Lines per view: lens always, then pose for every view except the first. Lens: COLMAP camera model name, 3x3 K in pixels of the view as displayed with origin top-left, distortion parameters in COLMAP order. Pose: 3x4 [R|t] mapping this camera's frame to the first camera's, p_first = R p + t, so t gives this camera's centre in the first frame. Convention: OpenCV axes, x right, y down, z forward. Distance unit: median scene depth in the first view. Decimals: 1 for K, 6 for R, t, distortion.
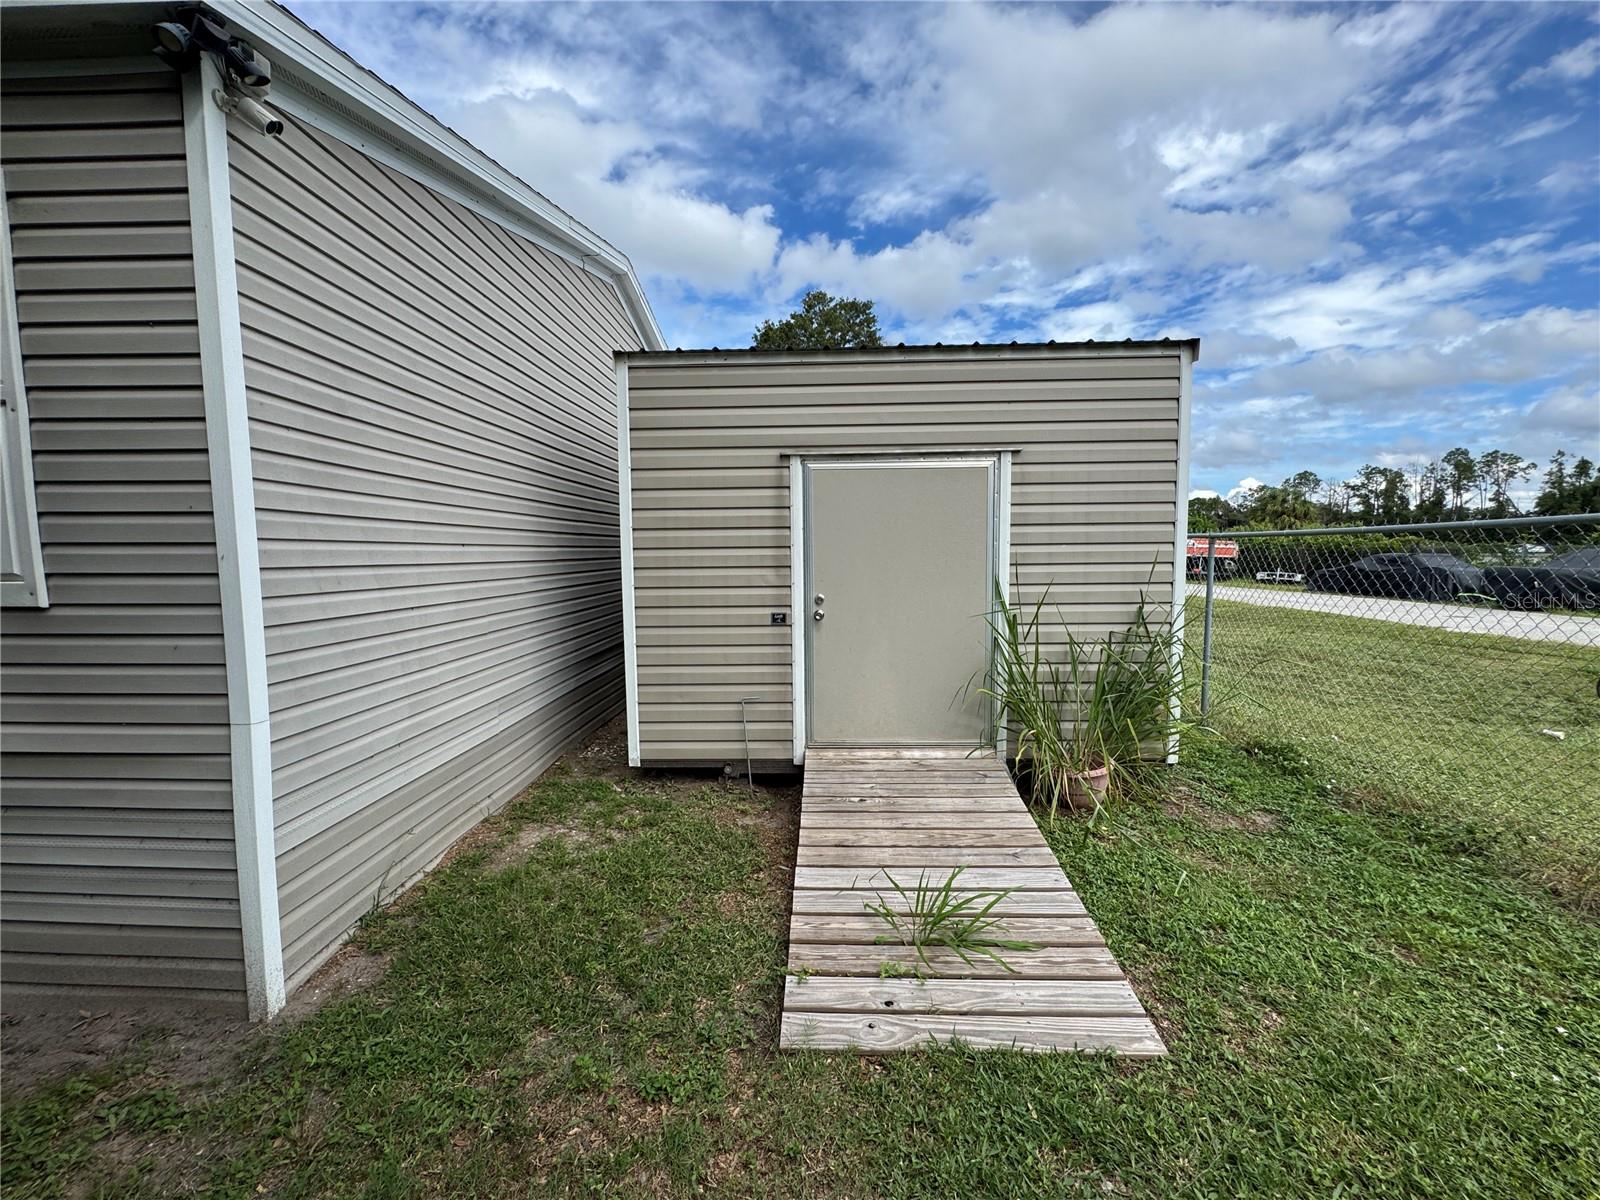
lens RADIAL K [[639.9, 0, 797.9], [0, 639.9, 600.3], [0, 0, 1]] dist [-0.003298, 0.000121]
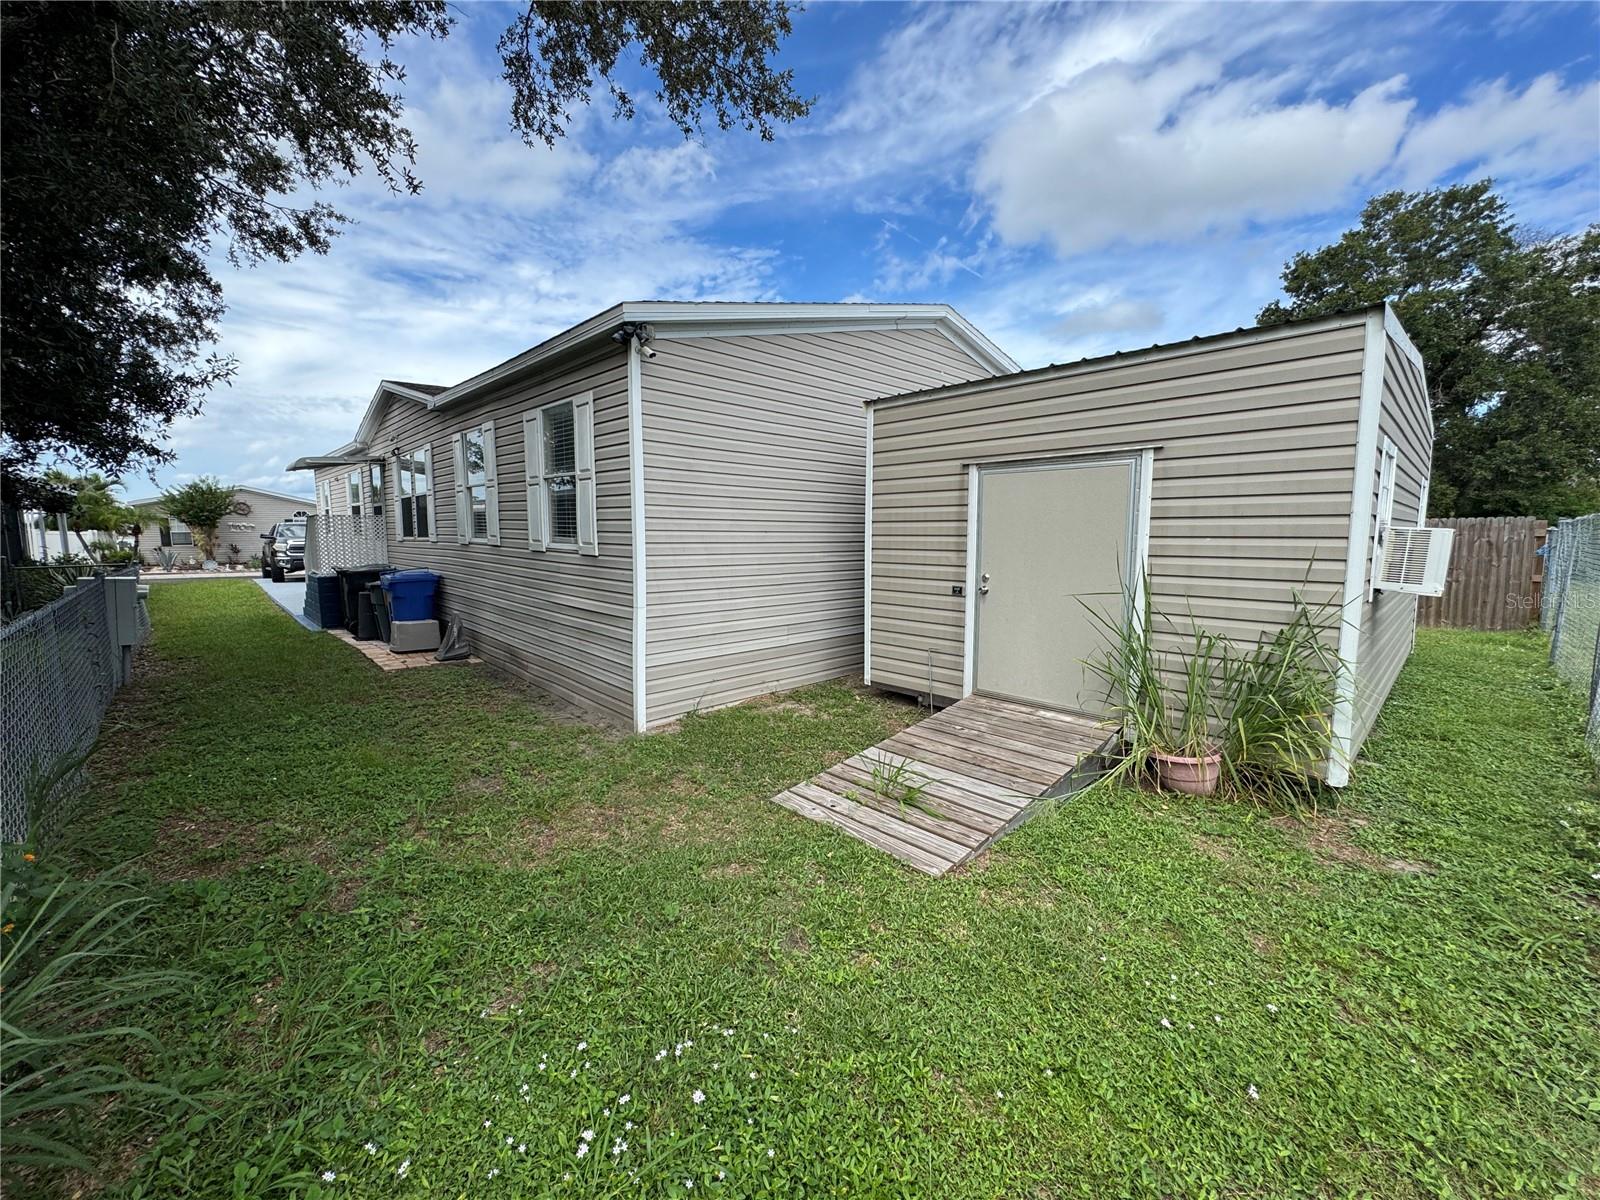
lens RADIAL K [[639.9, 0, 808.5], [0, 639.9, 596.7], [0, 0, 1]] dist [-0.003298, 0.000121]
pose [[0.718170, 0.081651, -0.691061, 0.690647], [-0.067306, 0.996587, 0.047805, -0.000929], [0.692605, 0.012180, 0.721214, -0.157590]]
